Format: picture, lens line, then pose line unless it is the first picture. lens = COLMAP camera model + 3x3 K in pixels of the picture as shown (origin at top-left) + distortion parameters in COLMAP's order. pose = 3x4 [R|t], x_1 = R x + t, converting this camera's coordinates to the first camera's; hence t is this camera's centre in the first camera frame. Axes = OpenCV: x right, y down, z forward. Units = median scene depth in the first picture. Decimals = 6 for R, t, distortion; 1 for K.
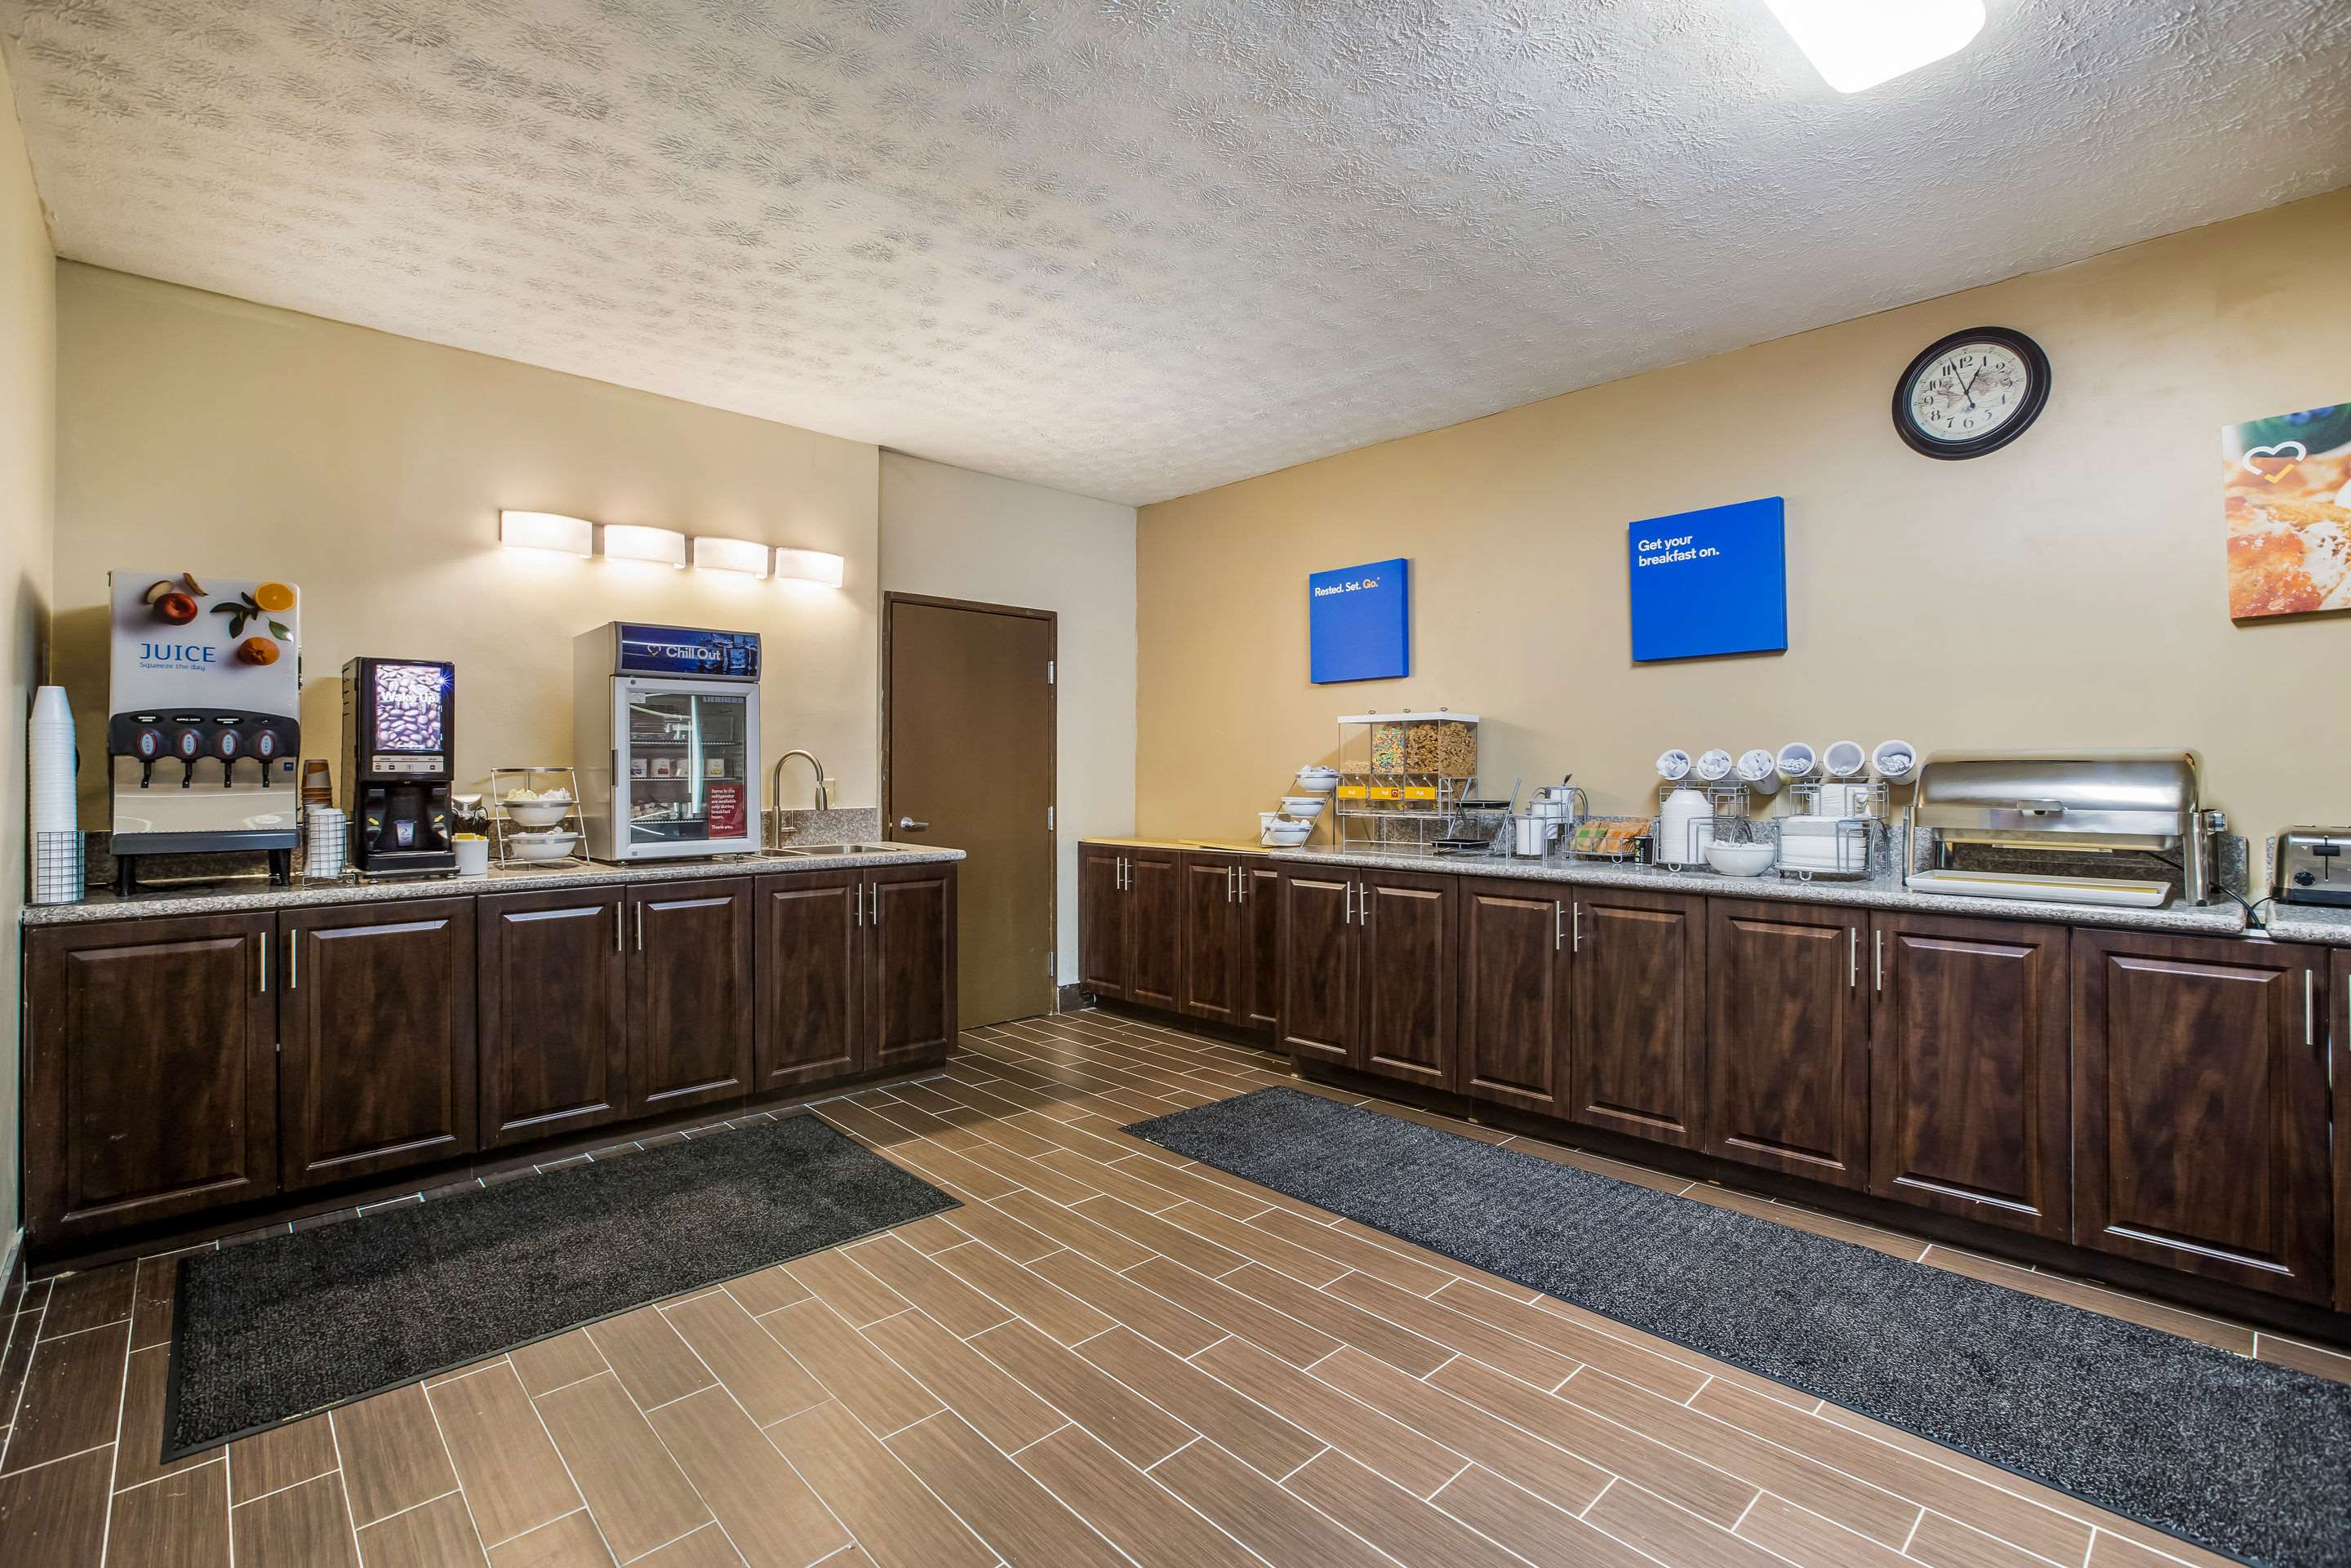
lens RADIAL K [[1065.9, 0, 1183.0], [0, 1065.9, 777.8], [0, 0, 1]] dist [-0.032308, 0.018851]
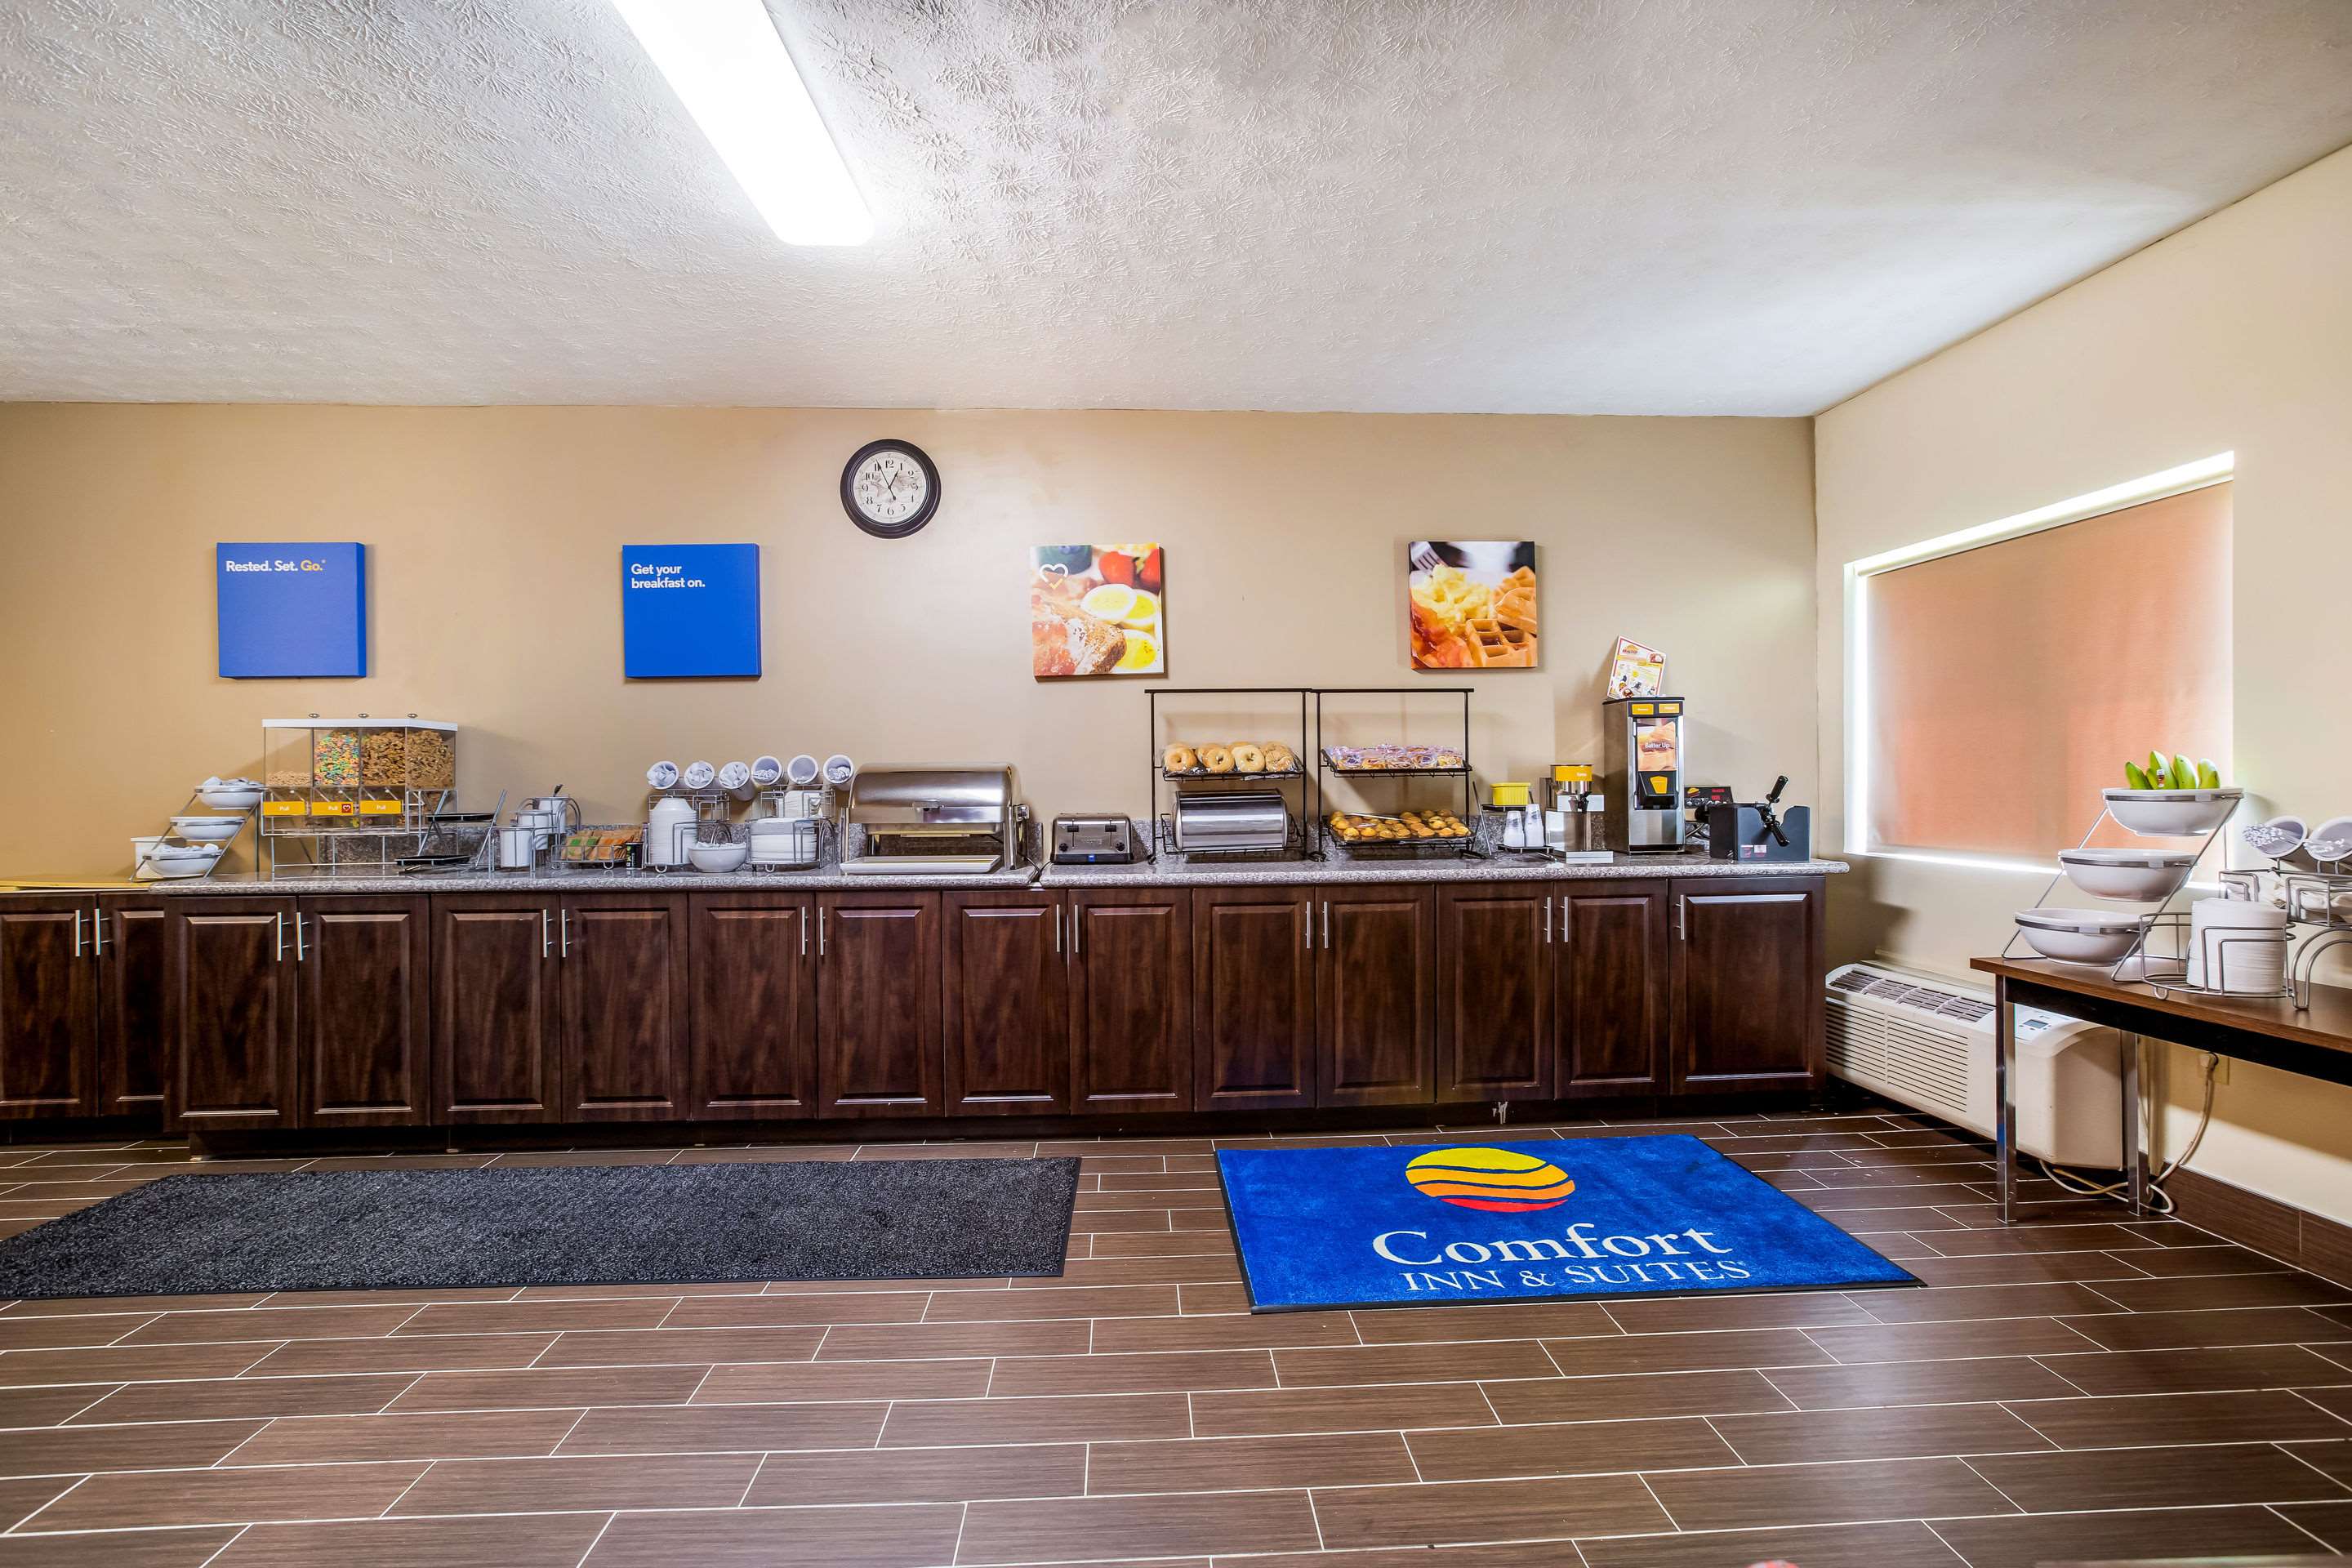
lens RADIAL K [[1066.4, 0, 1183.5], [0, 1066.4, 777.8], [0, 0, 1]] dist [-0.032308, 0.018851]
pose [[0.653341, -0.005400, 0.757044, -0.012142], [0.011483, 0.999930, -0.002777, -0.000612], [-0.756977, 0.010507, 0.653357, -0.128872]]
